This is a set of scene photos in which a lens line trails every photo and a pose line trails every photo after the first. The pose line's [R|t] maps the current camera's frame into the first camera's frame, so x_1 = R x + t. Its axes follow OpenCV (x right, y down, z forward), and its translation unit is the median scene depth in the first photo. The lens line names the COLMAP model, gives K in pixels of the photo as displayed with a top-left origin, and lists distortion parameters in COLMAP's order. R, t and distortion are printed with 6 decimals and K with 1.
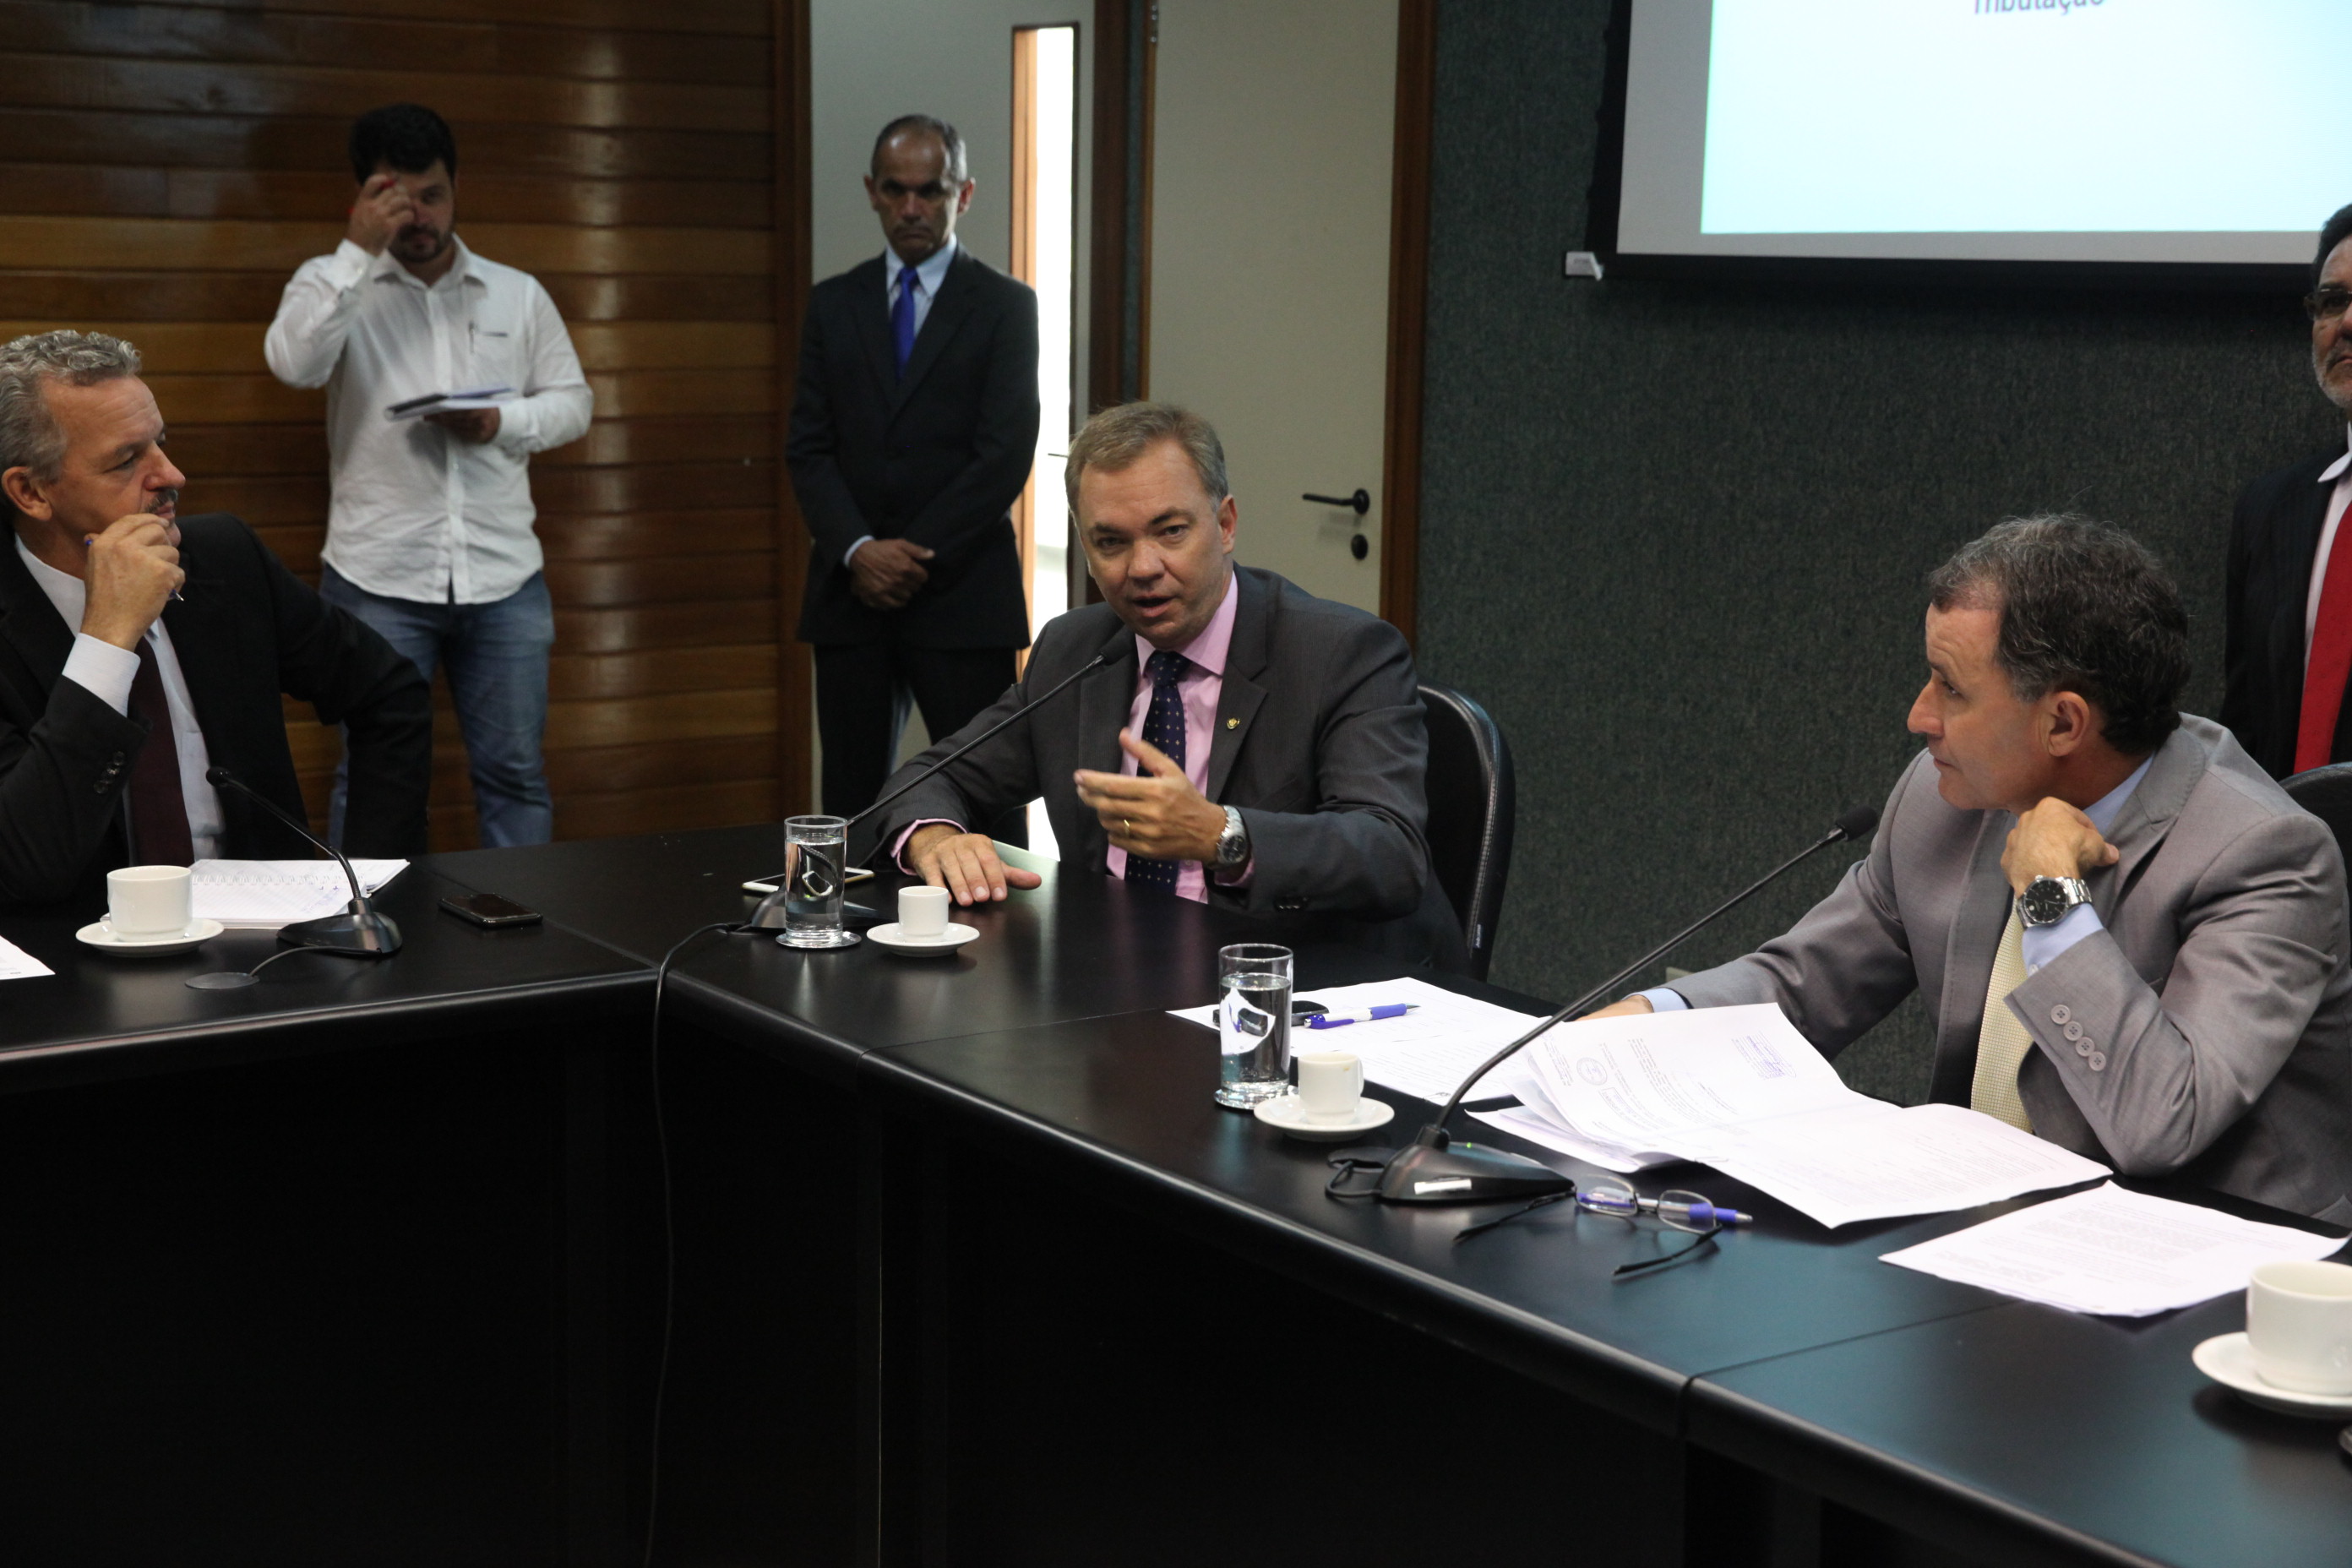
lens RADIAL K [[3730.0, 0, 1175.5], [0, 3730.0, 665.1], [0, 0, 1]] dist [0.006989, 5.892711]
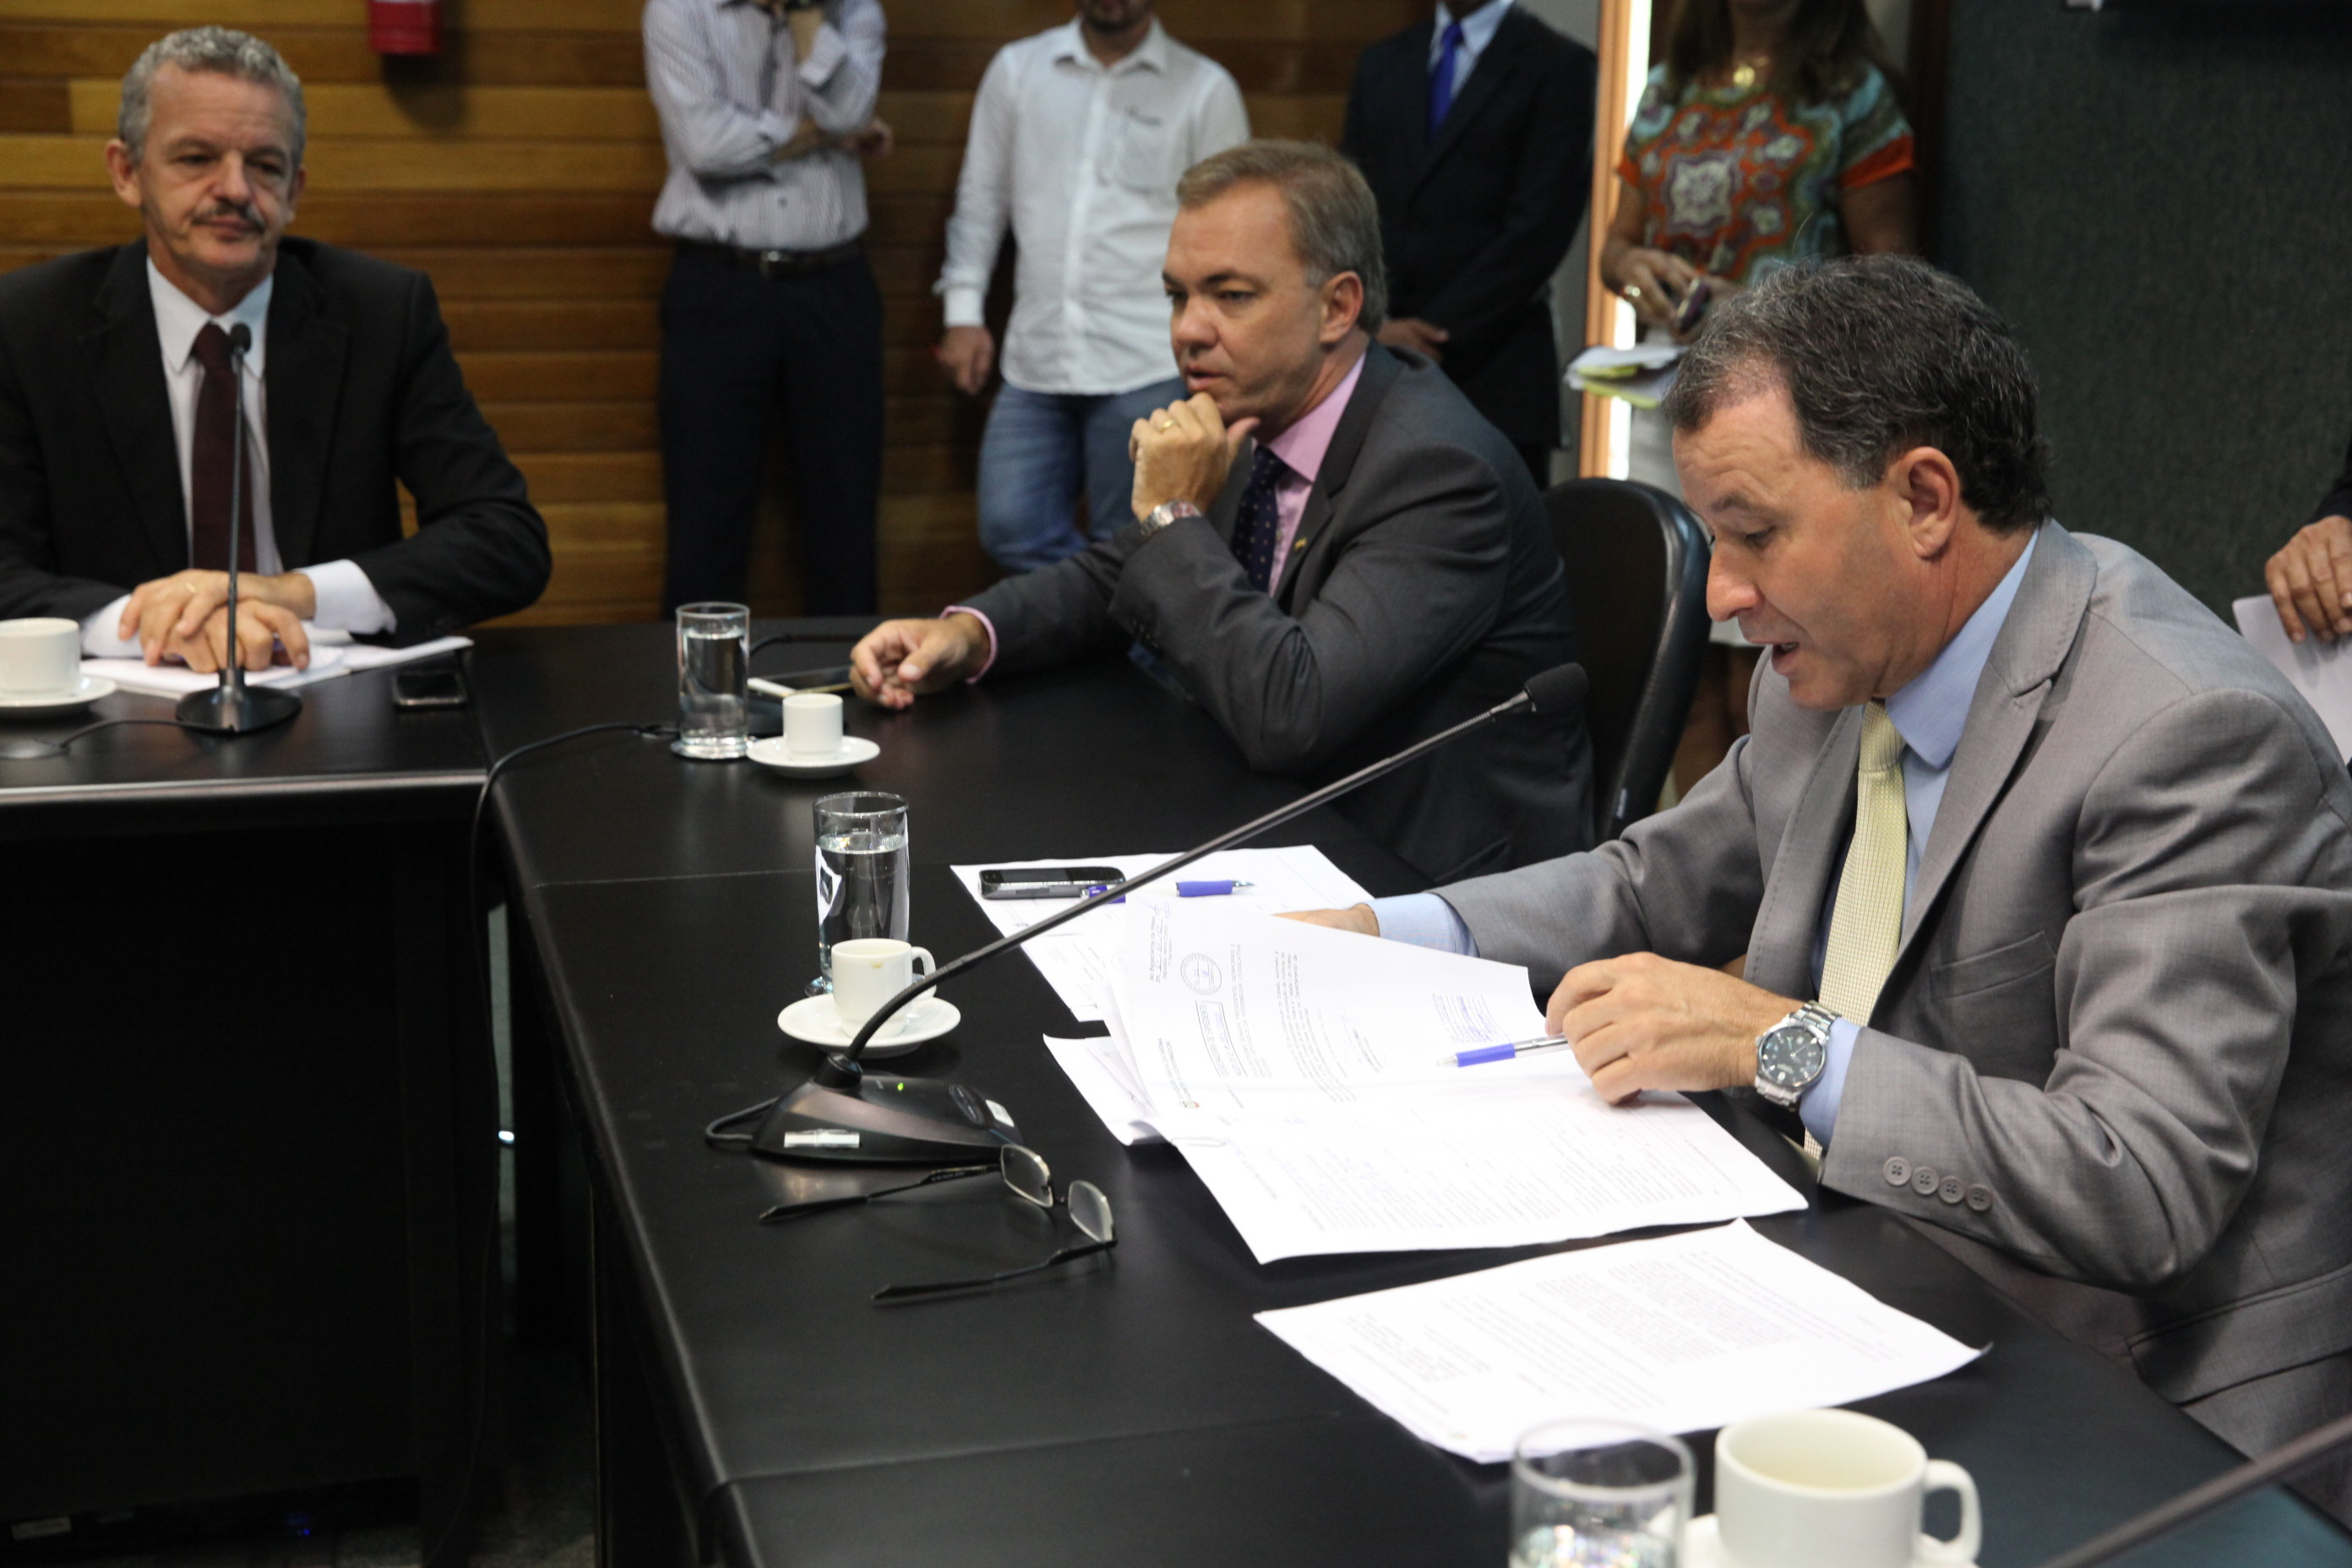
lens RADIAL K [[3472.7, 0, 1174.2], [0, 3472.7, 778.0], [0, 0, 1]] dist [-0.101063, 0.753434]
pose [[0.945438, 0.066684, -0.318905, 0.184659], [-0.039517, 0.995074, 0.090917, 0.003612], [0.323397, -0.073354, 0.943416, 0.216126]]
